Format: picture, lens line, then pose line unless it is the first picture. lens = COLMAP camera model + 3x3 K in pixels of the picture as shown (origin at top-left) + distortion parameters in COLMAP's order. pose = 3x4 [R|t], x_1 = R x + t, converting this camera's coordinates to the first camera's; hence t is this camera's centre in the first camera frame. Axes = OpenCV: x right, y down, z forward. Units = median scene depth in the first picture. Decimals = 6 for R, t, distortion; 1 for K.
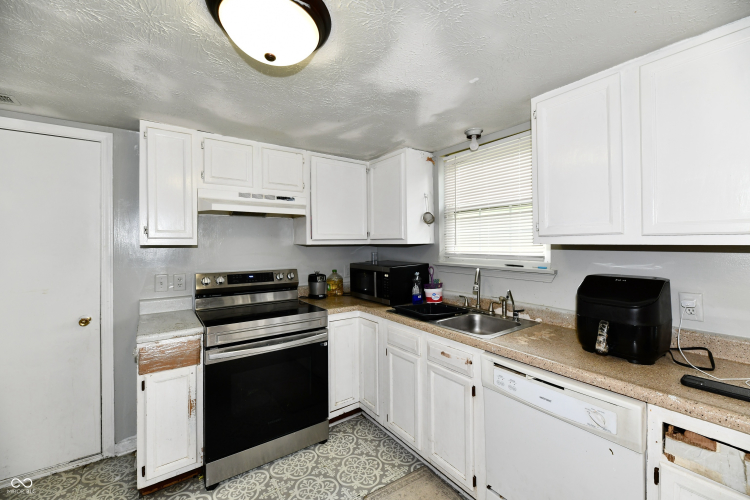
lens RADIAL K [[306.7, 0, 384.2], [0, 306.7, 242.5], [0, 0, 1]] dist [-0.002841, -0.003144]
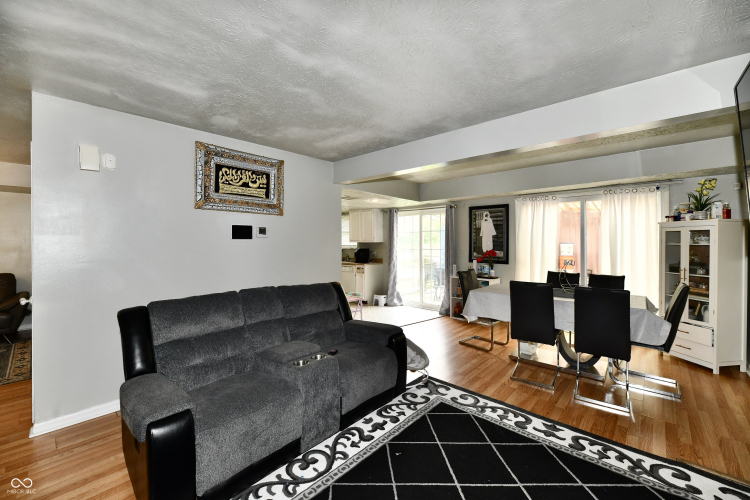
lens RADIAL K [[306.7, 0, 381.1], [0, 306.7, 242.3], [0, 0, 1]] dist [-0.002841, -0.003144]
pose [[0.978002, -0.000481, 0.208594, -0.006583], [0.000276, 0.999999, 0.001016, -0.000005], [-0.208594, -0.000936, 0.978002, -2.873601]]
